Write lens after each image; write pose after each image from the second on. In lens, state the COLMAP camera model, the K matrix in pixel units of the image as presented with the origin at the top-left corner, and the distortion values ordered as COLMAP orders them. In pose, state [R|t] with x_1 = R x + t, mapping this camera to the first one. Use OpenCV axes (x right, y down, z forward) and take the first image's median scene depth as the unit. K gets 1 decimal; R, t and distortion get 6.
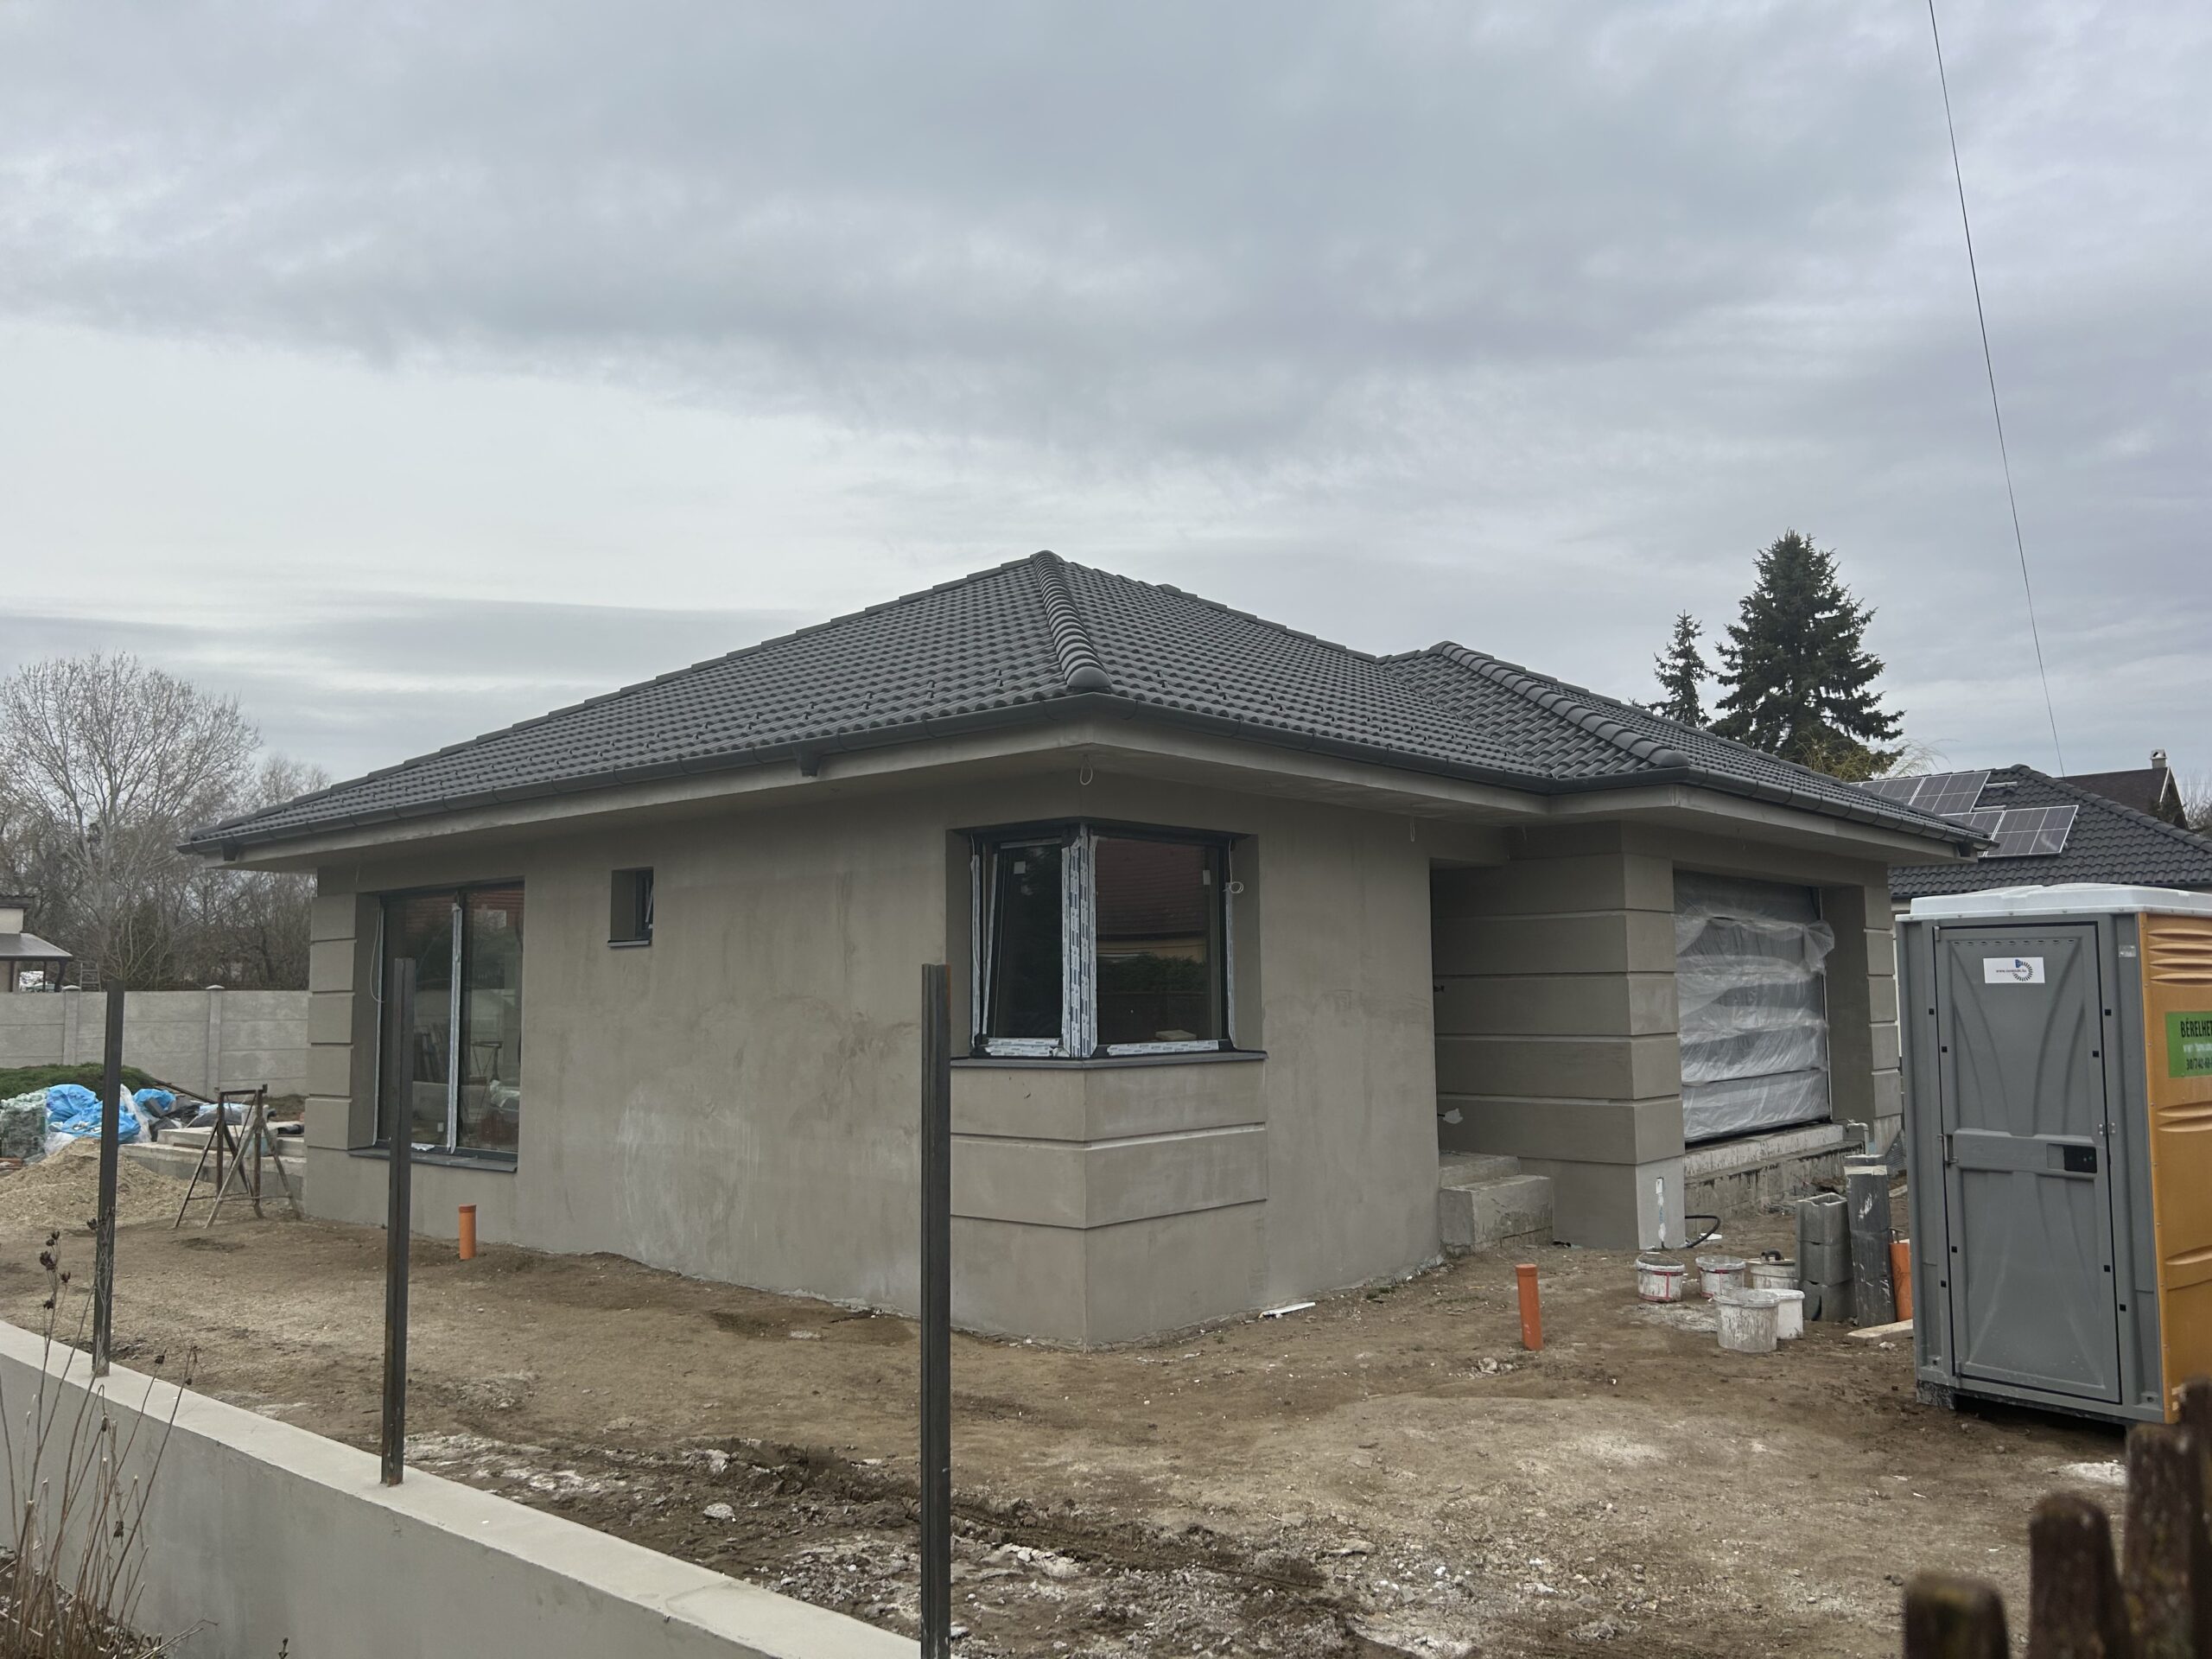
lens RADIAL K [[1663.8, 0, 1119.7], [0, 1663.8, 864.8], [0, 0, 1]] dist [0.079059, -0.116054]
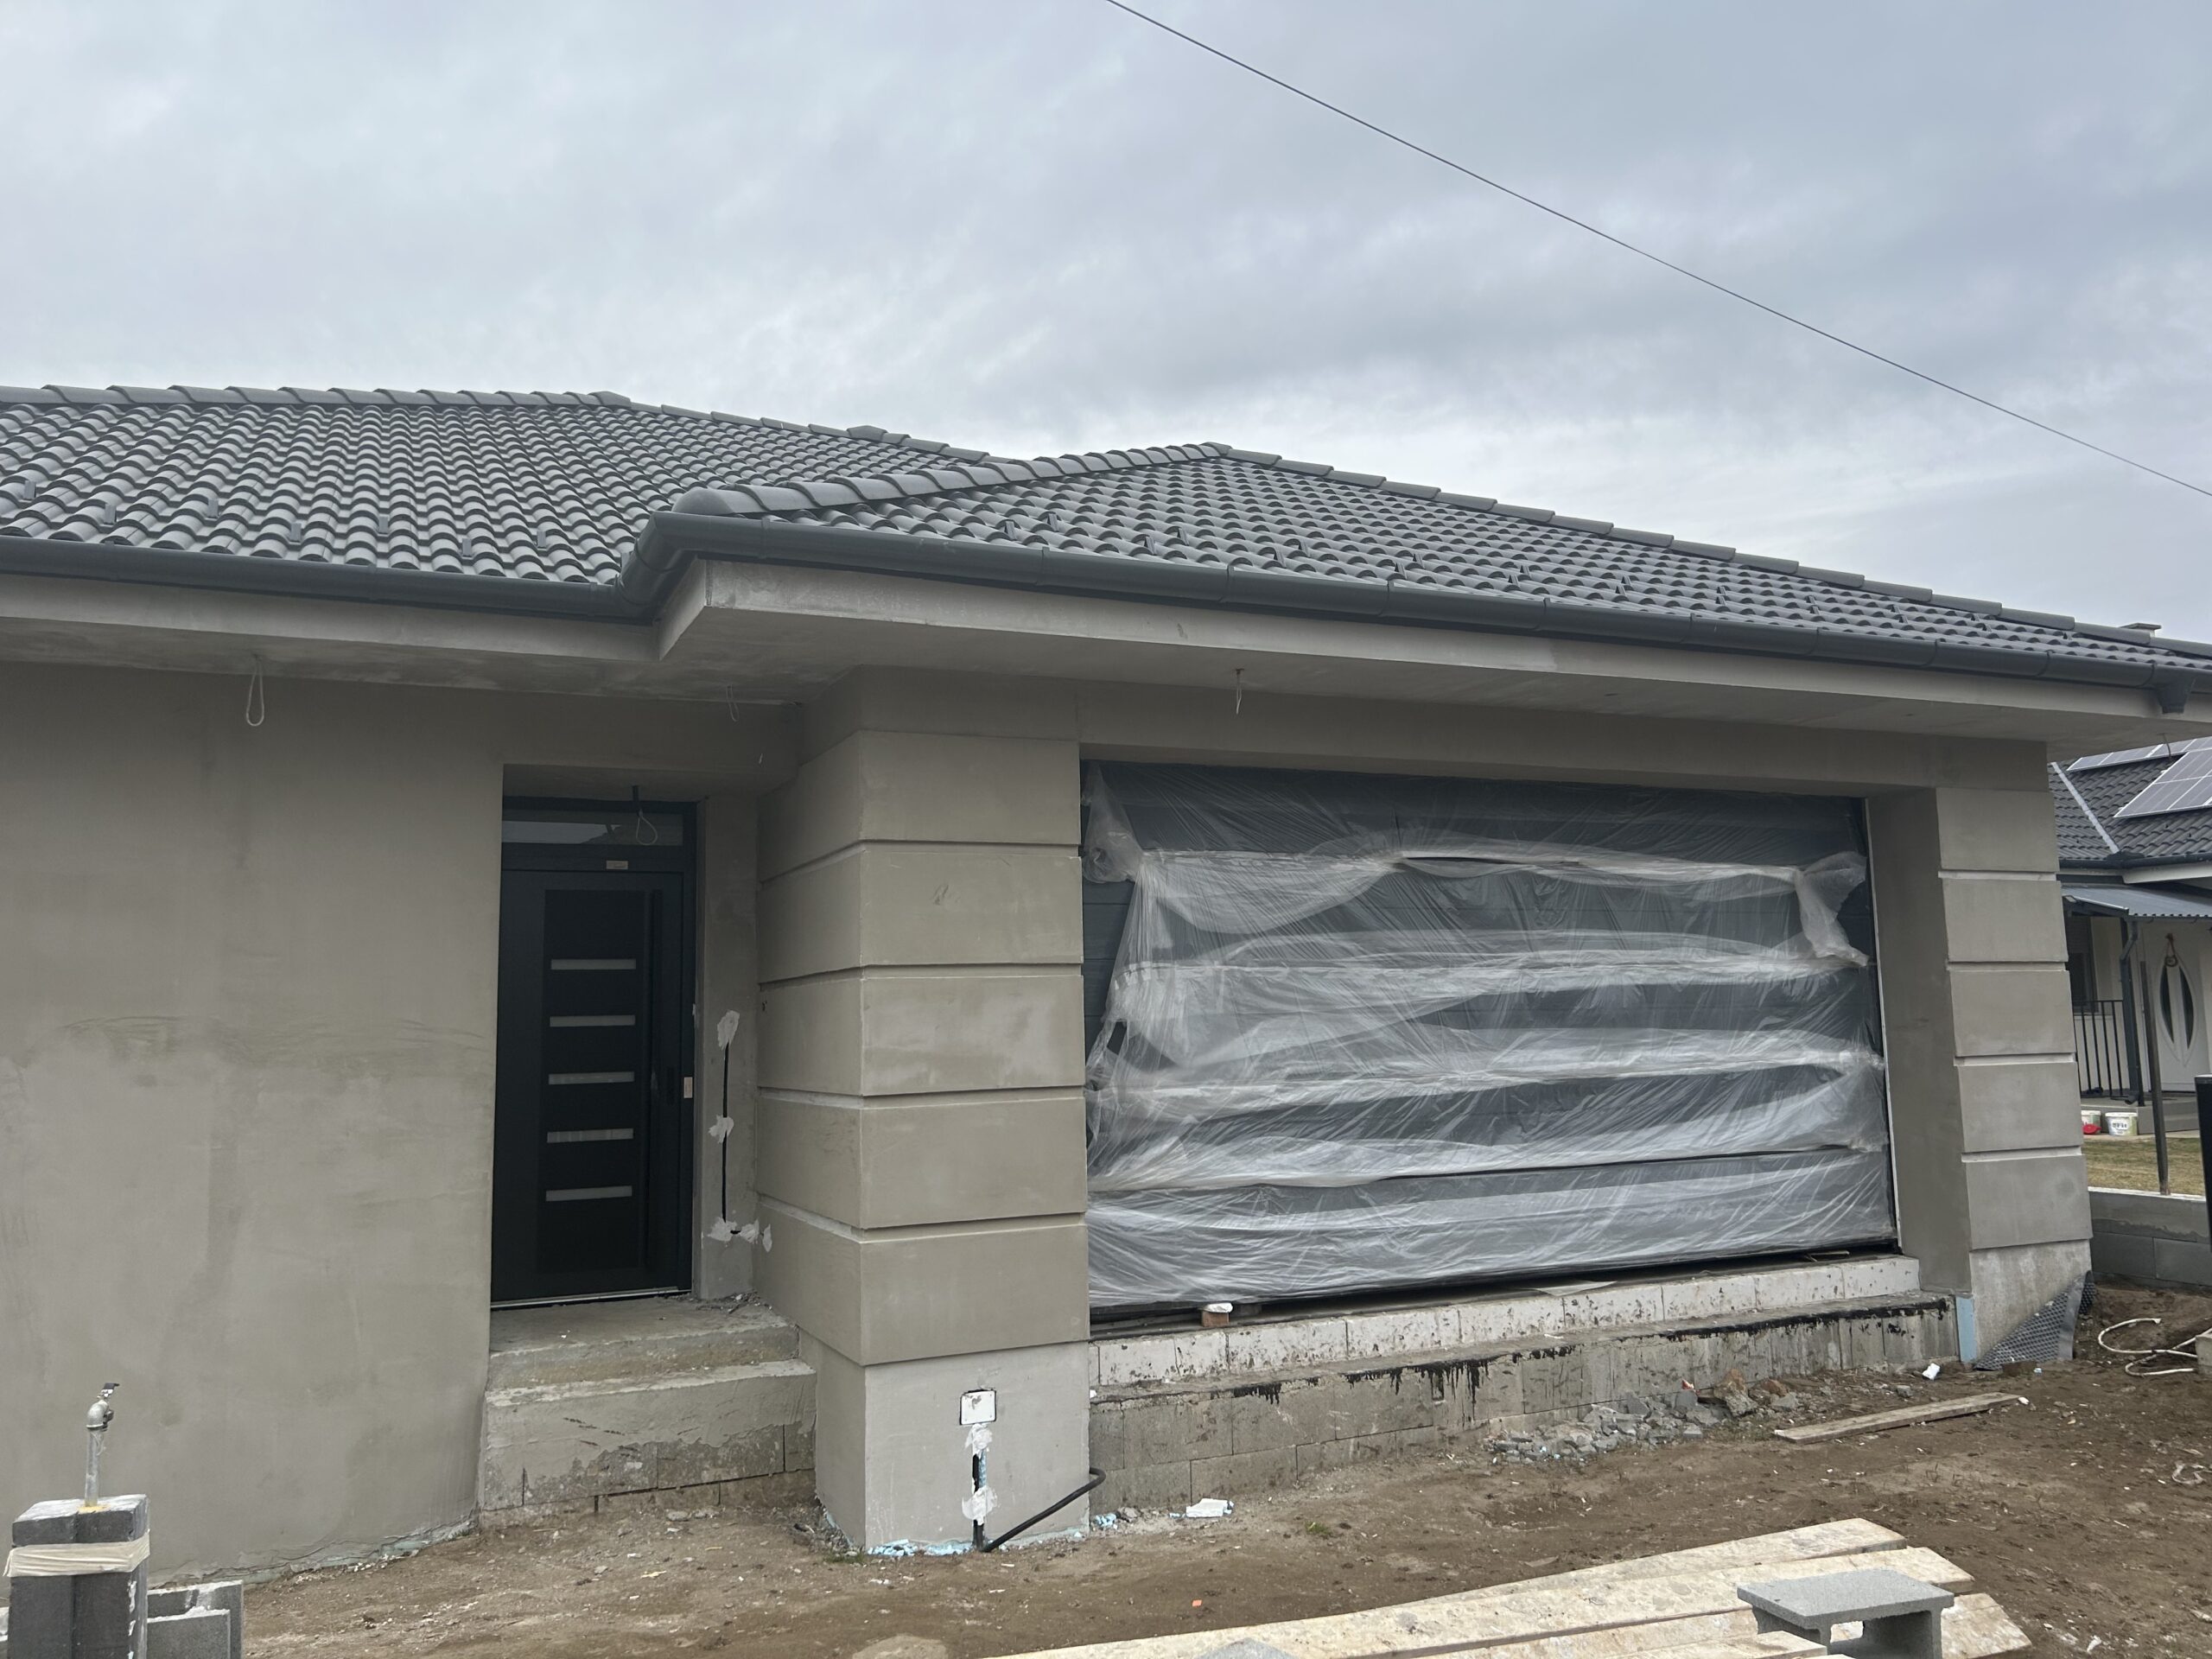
lens RADIAL K [[1665.5, 0, 1106.0], [0, 1665.5, 829.5], [0, 0, 1]] dist [0.036945, -0.050449]
pose [[0.904270, -0.061284, -0.422541, 0.460627], [0.047315, 0.997933, -0.043481, 0.038498], [0.424332, 0.019326, 0.905300, 0.467473]]
